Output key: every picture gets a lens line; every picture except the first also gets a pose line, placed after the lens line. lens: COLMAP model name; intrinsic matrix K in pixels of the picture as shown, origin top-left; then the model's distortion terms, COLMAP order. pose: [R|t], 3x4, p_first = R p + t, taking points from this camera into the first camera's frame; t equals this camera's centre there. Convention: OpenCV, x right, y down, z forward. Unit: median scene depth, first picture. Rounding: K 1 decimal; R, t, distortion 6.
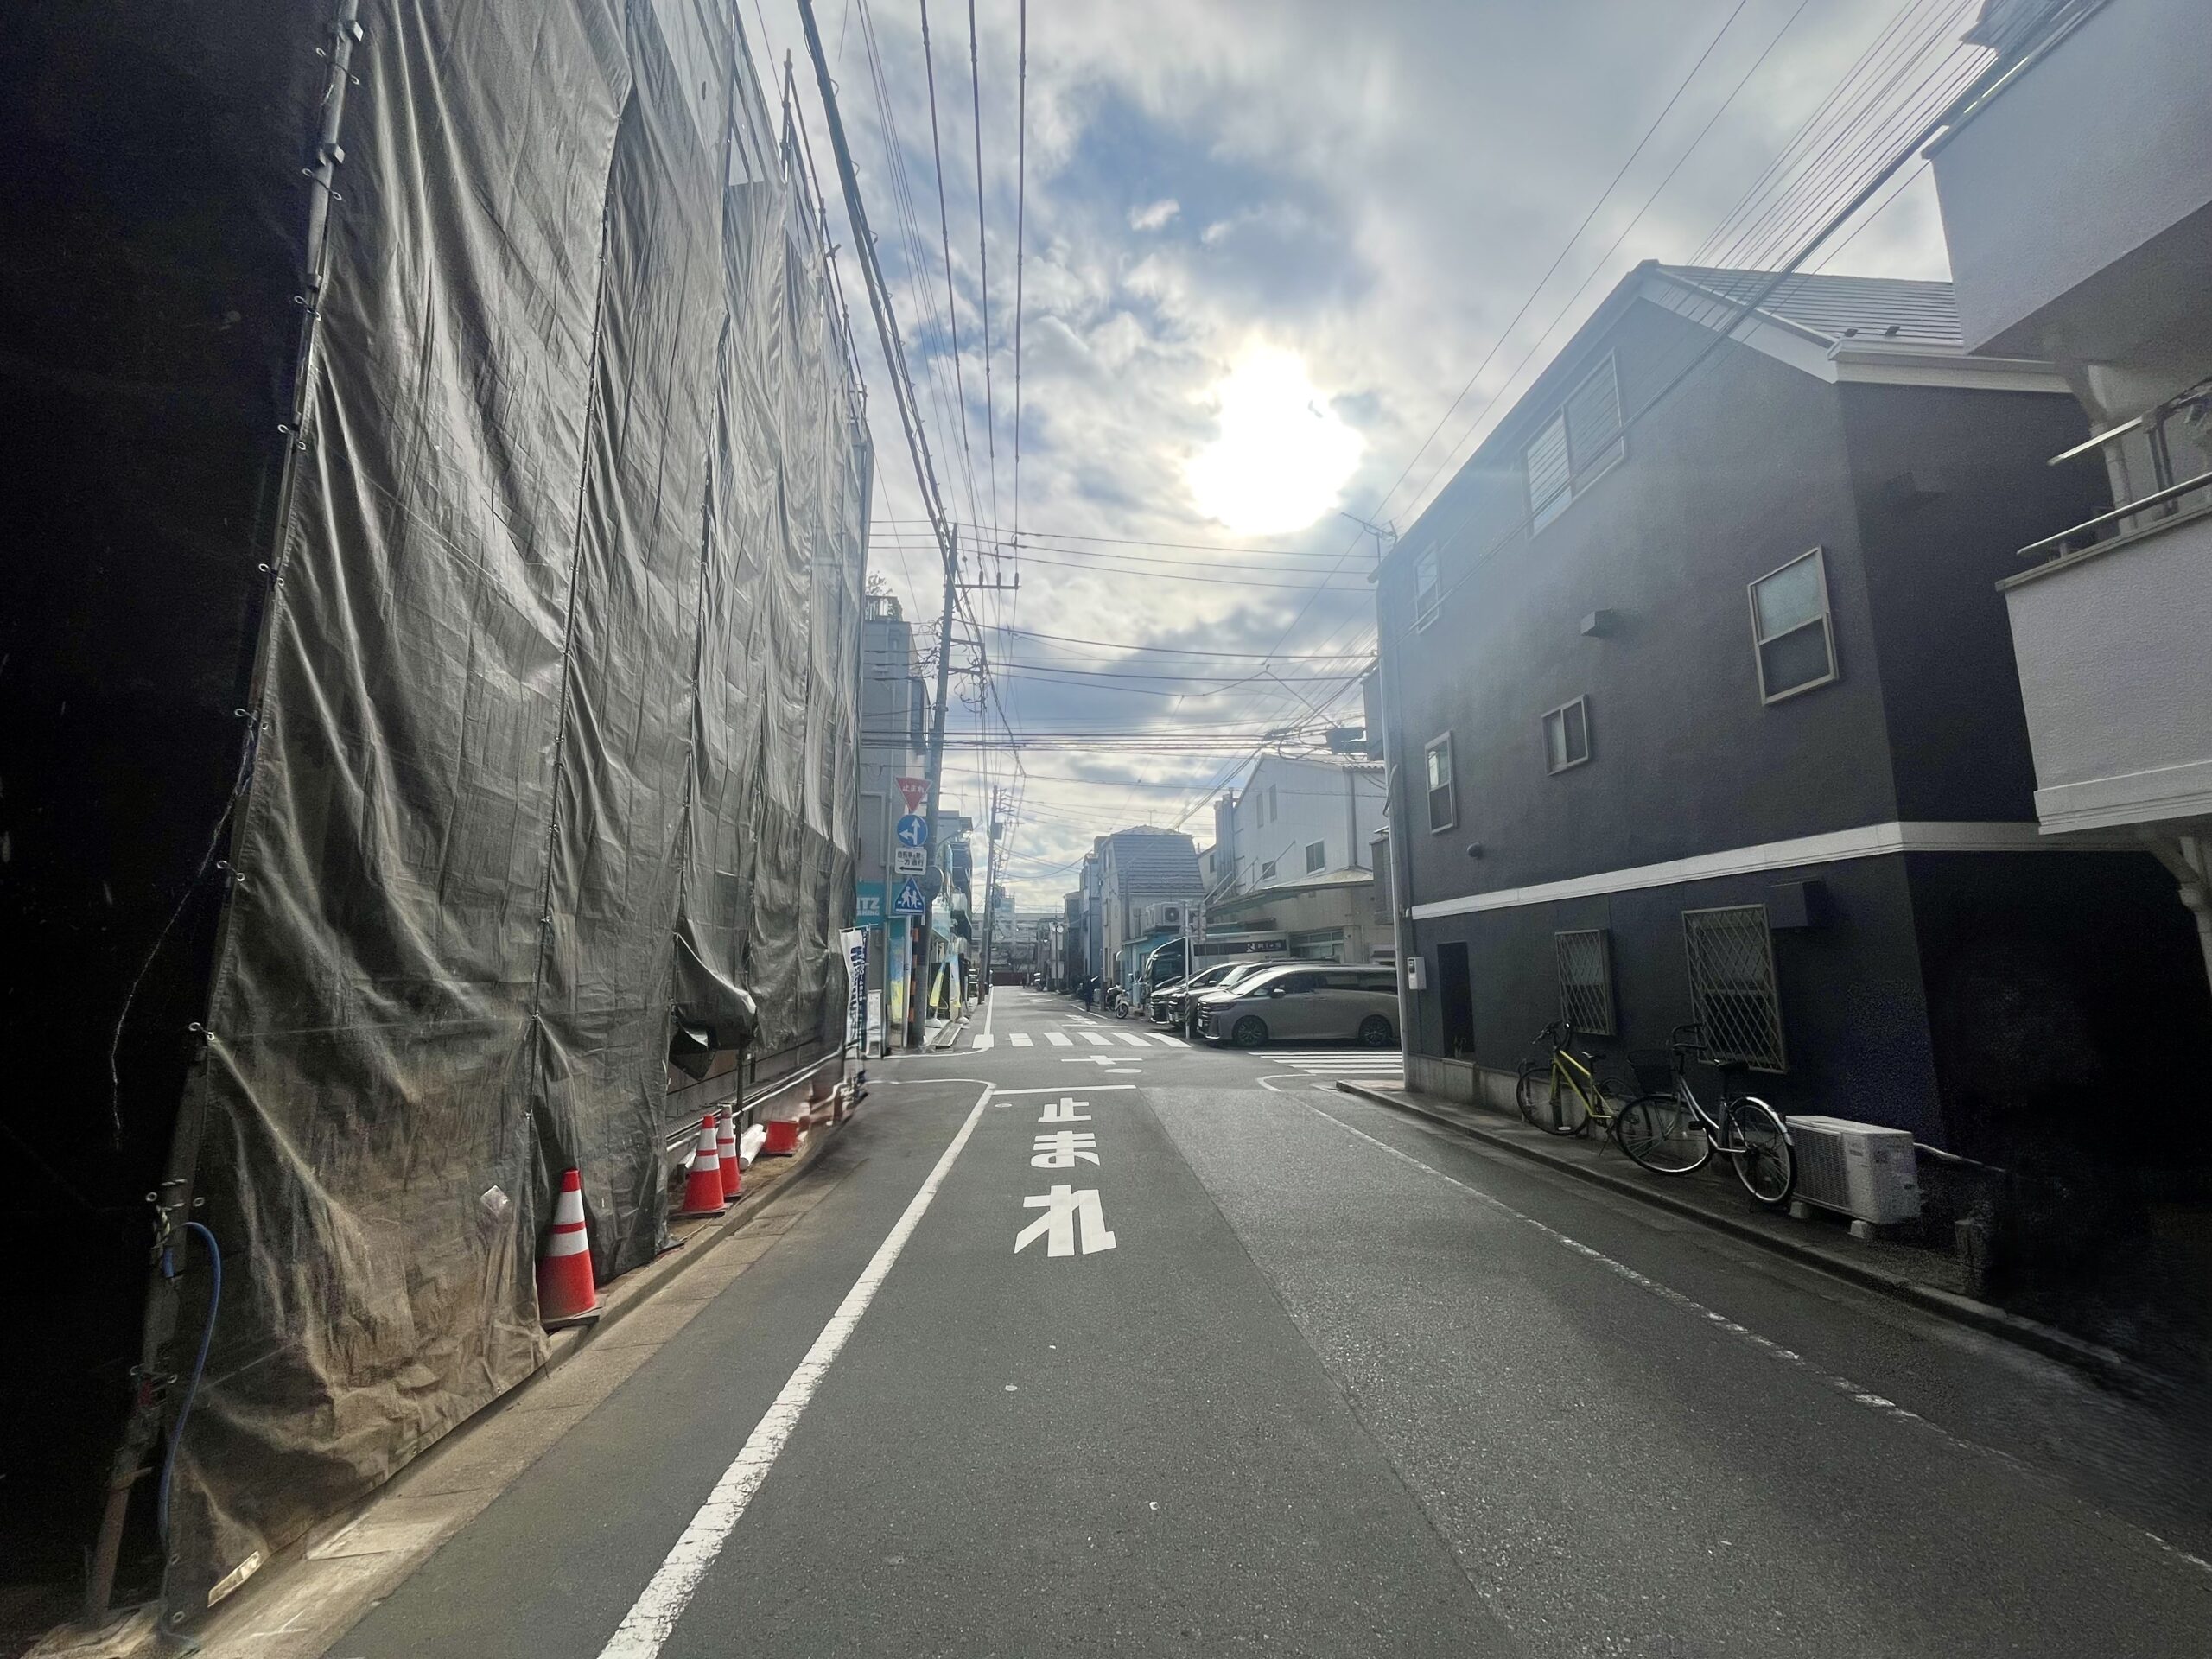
lens RADIAL K [[896.3, 0, 1106.0], [0, 896.3, 829.5], [0, 0, 1]] dist [-0.002282, -0.000684]
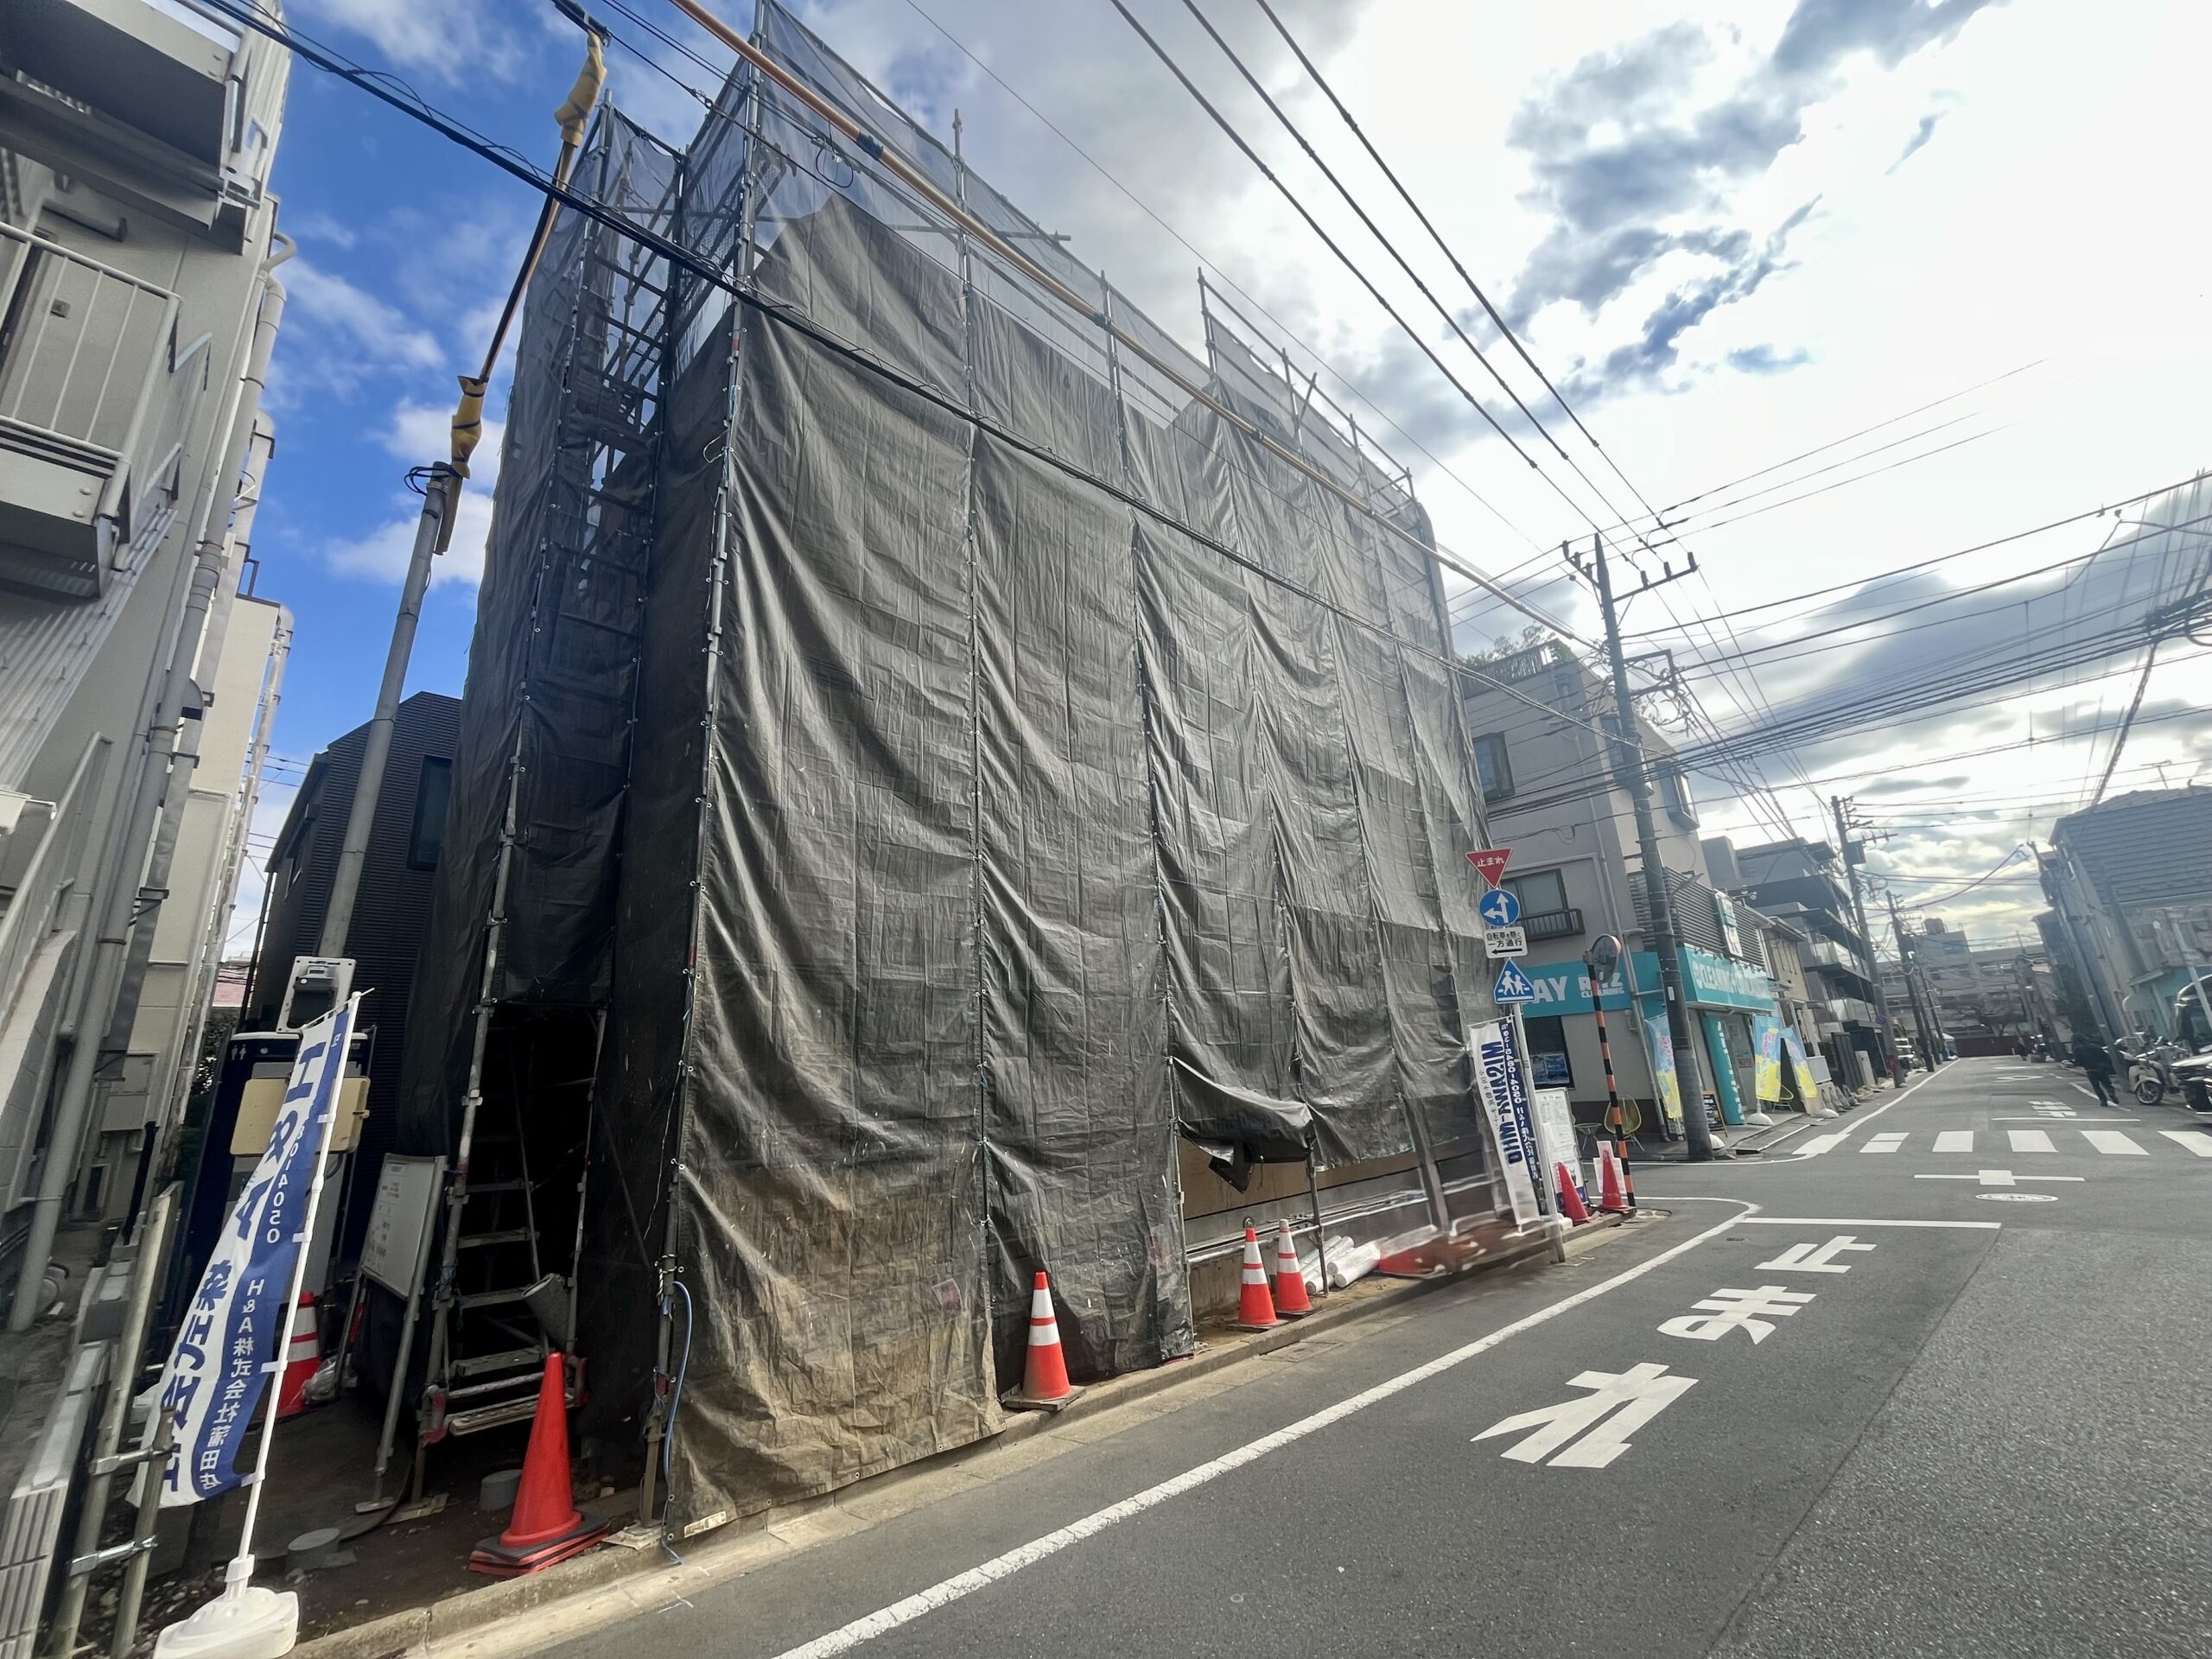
lens RADIAL K [[895.6, 0, 1106.0], [0, 895.6, 829.5], [0, 0, 1]] dist [-0.002330, 0.000047]
pose [[0.619164, -0.254014, -0.743043, 0.668918], [0.180861, 0.966926, -0.179842, 0.046071], [0.764150, -0.023036, 0.644627, 0.388590]]
